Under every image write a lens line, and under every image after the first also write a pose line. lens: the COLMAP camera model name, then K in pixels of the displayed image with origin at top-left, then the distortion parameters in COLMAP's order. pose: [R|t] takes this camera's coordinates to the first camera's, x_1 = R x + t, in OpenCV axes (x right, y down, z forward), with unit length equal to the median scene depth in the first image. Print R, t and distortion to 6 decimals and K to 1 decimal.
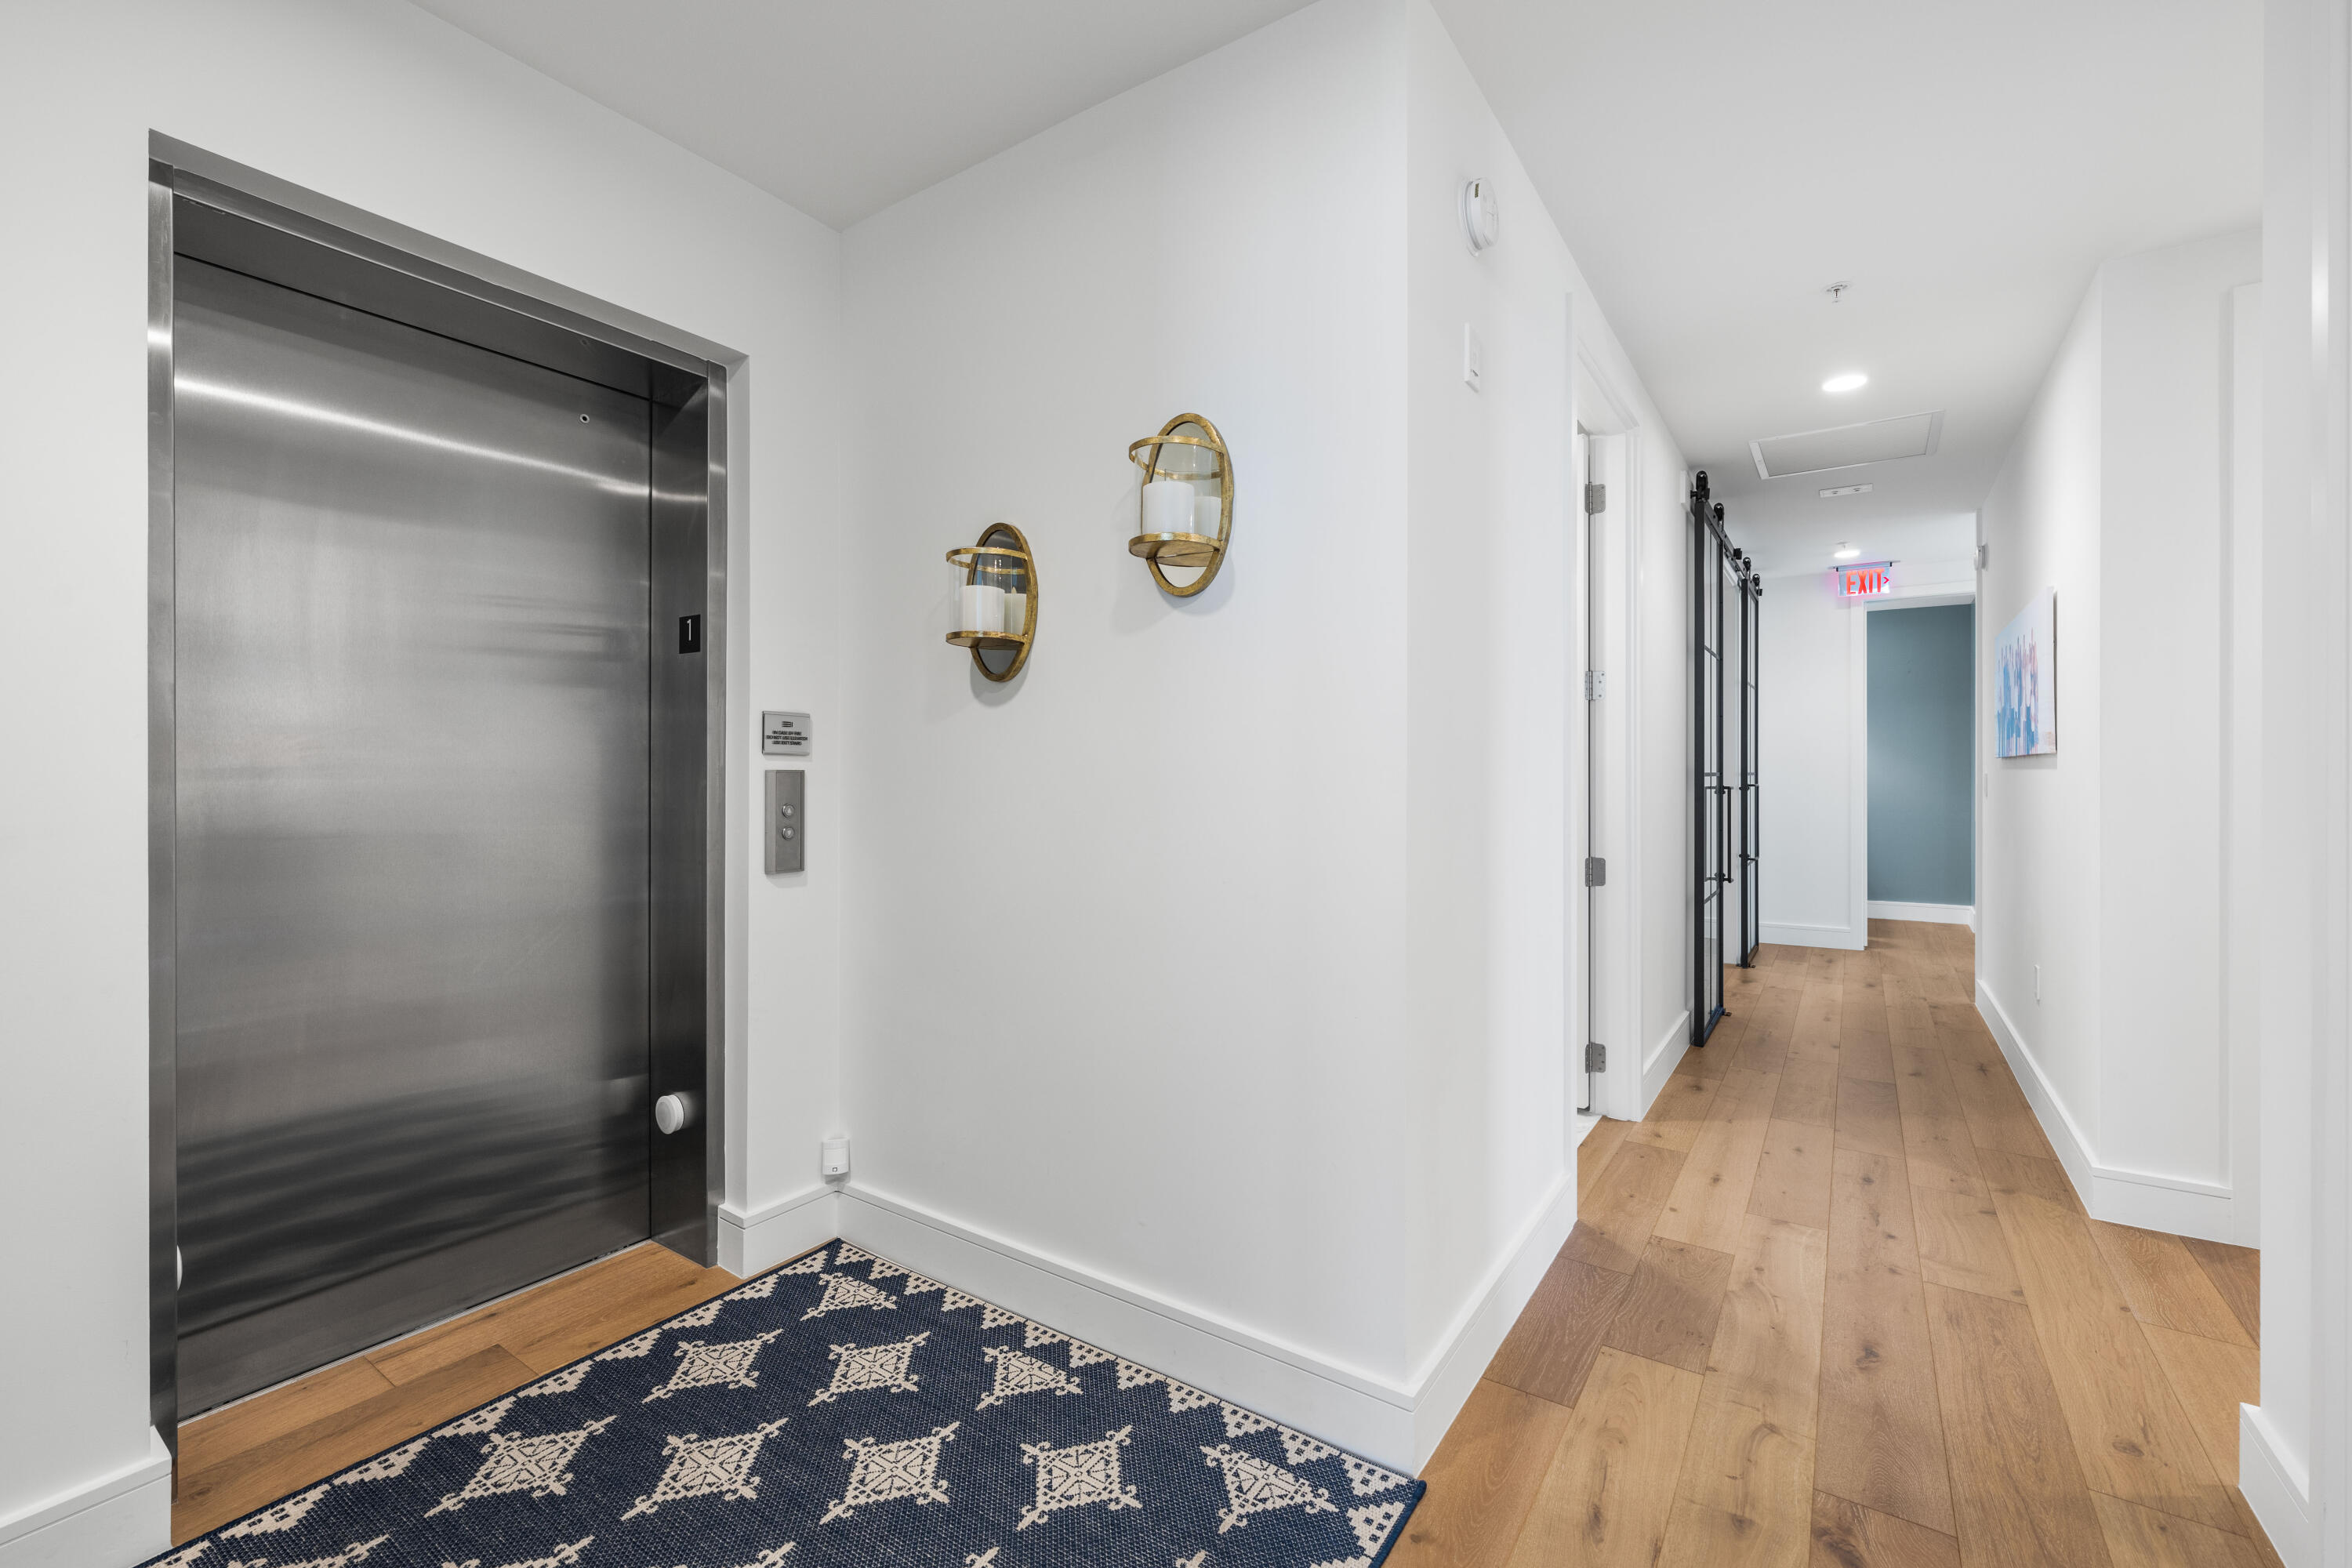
lens RADIAL K [[949.2, 0, 1184.5], [0, 949.2, 776.3], [0, 0, 1]] dist [-0.002605, -0.000343]
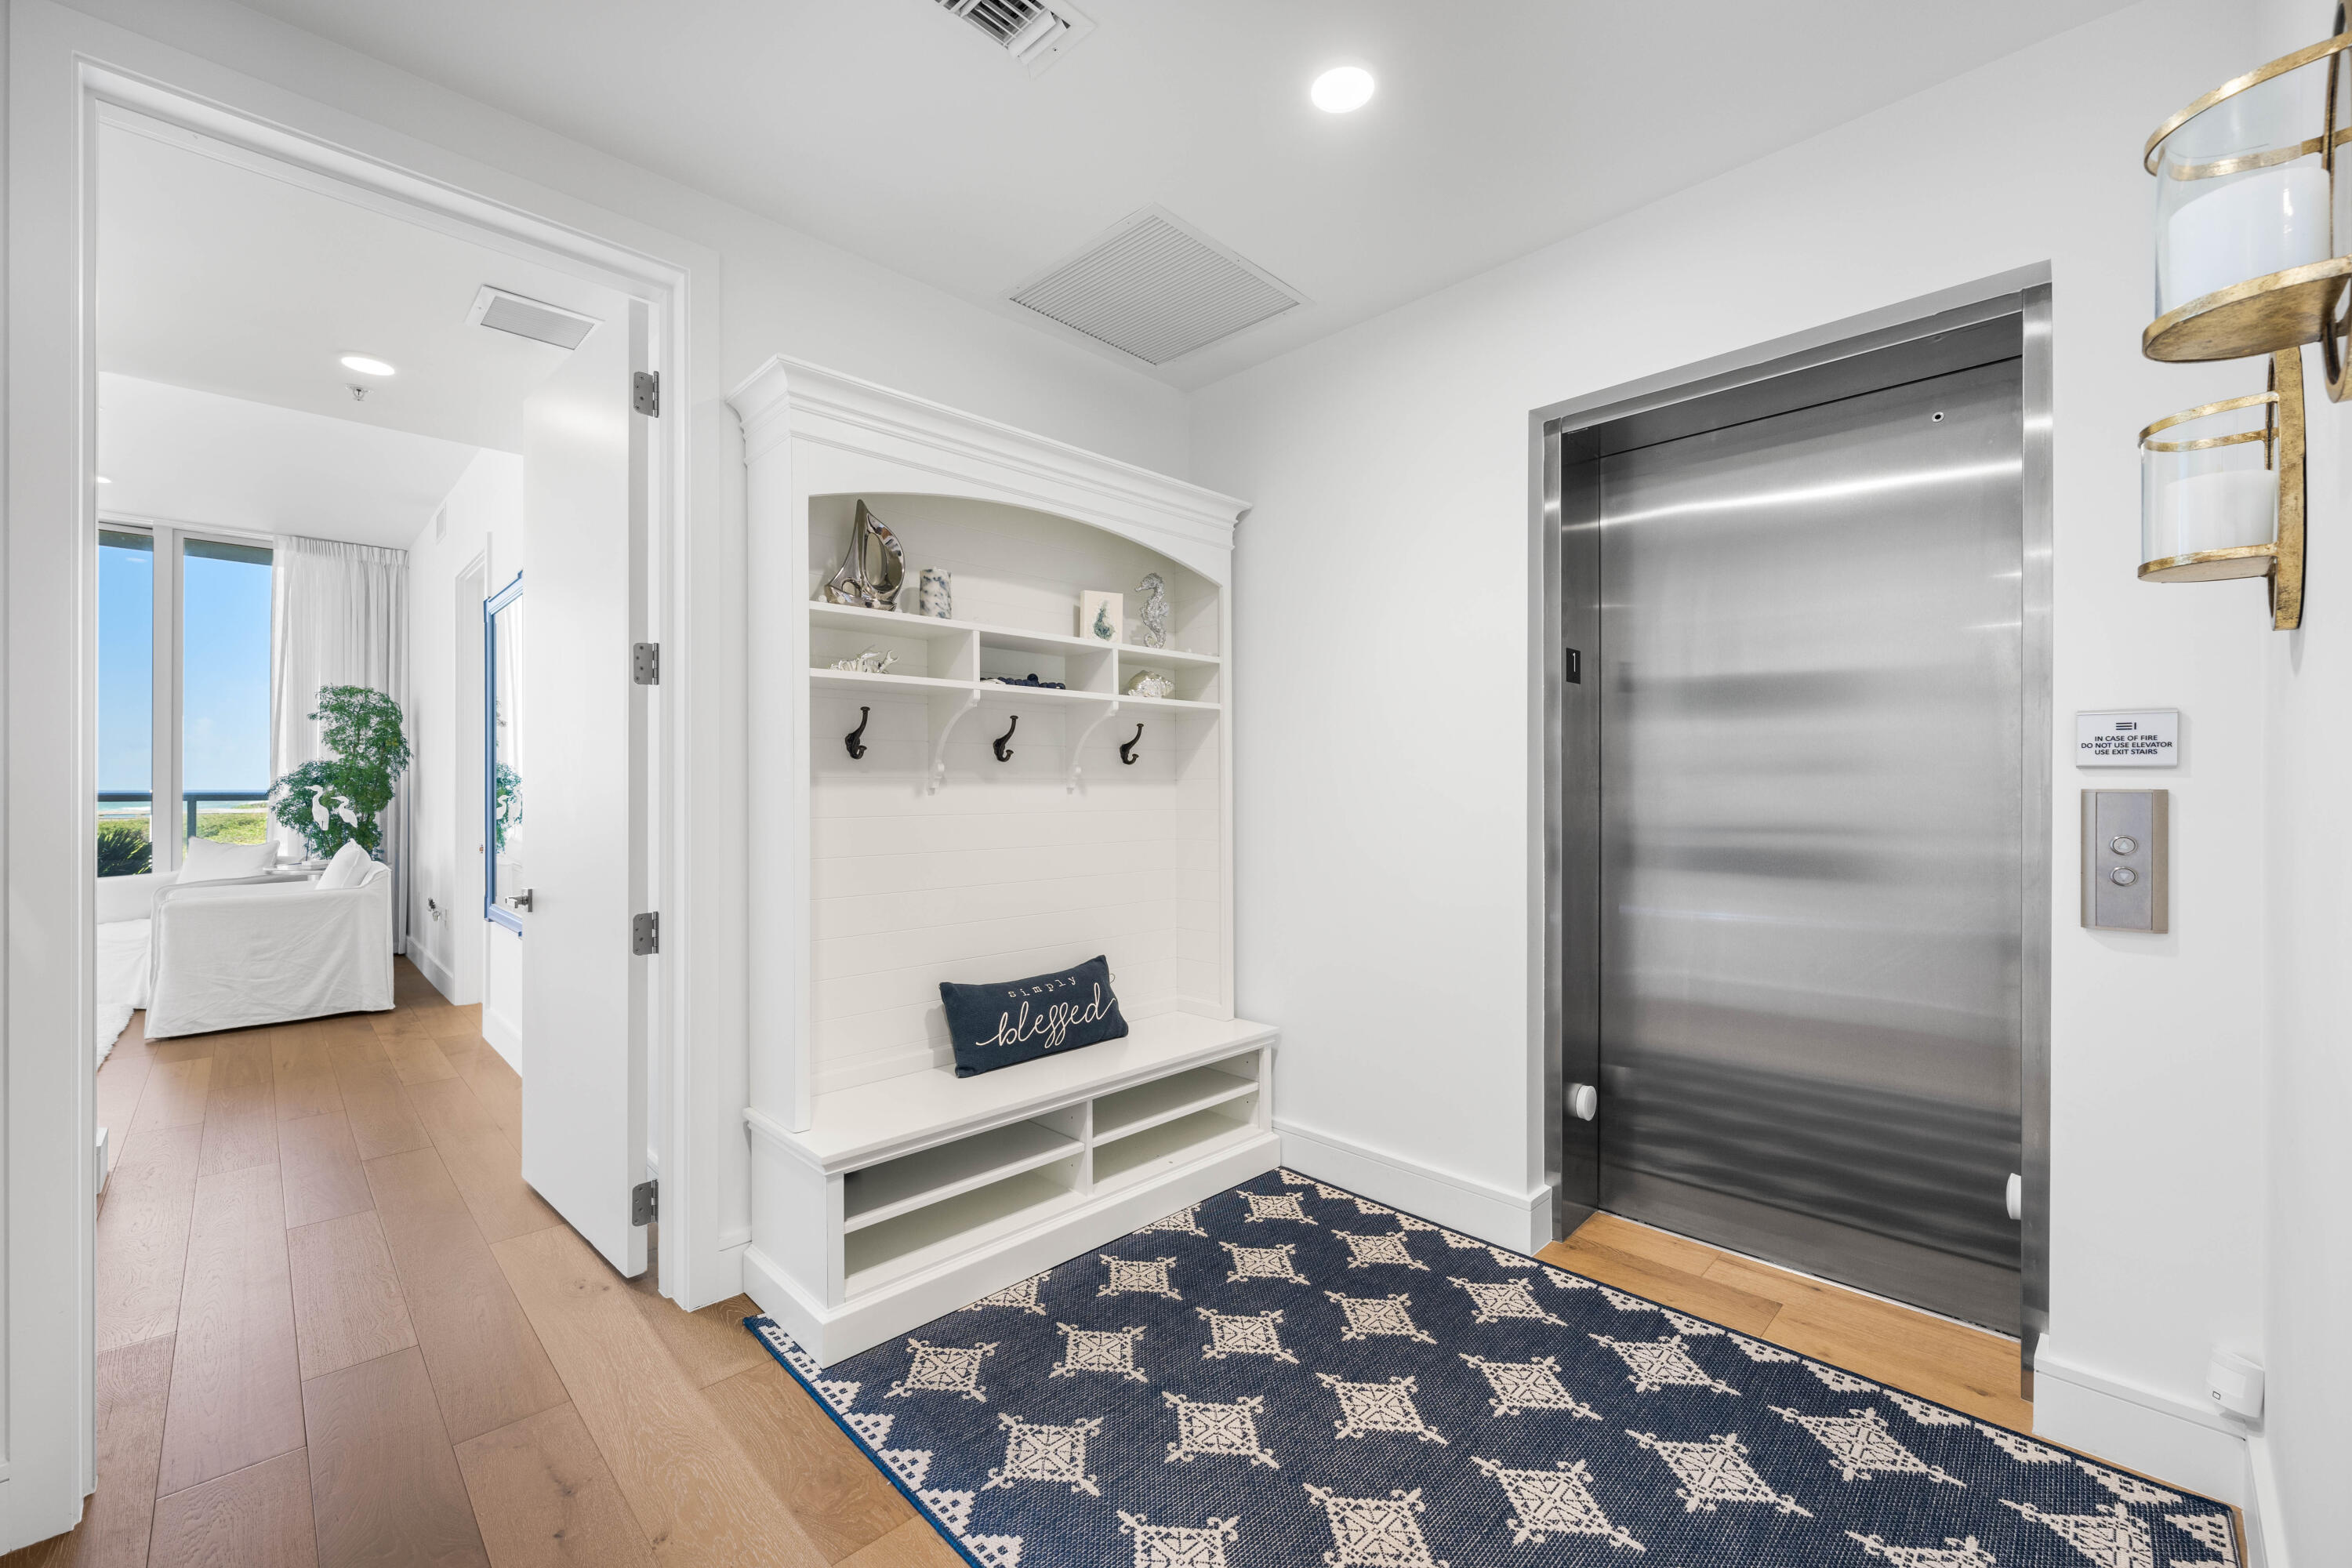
lens RADIAL K [[949.2, 0, 1184.5], [0, 949.2, 776.3], [0, 0, 1]] dist [-0.002605, -0.000343]
pose [[-0.167884, -0.006929, -0.985782, 0.448495], [-0.004240, 0.999971, -0.006307, -0.009869], [0.985798, 0.003120, -0.167908, 0.445779]]
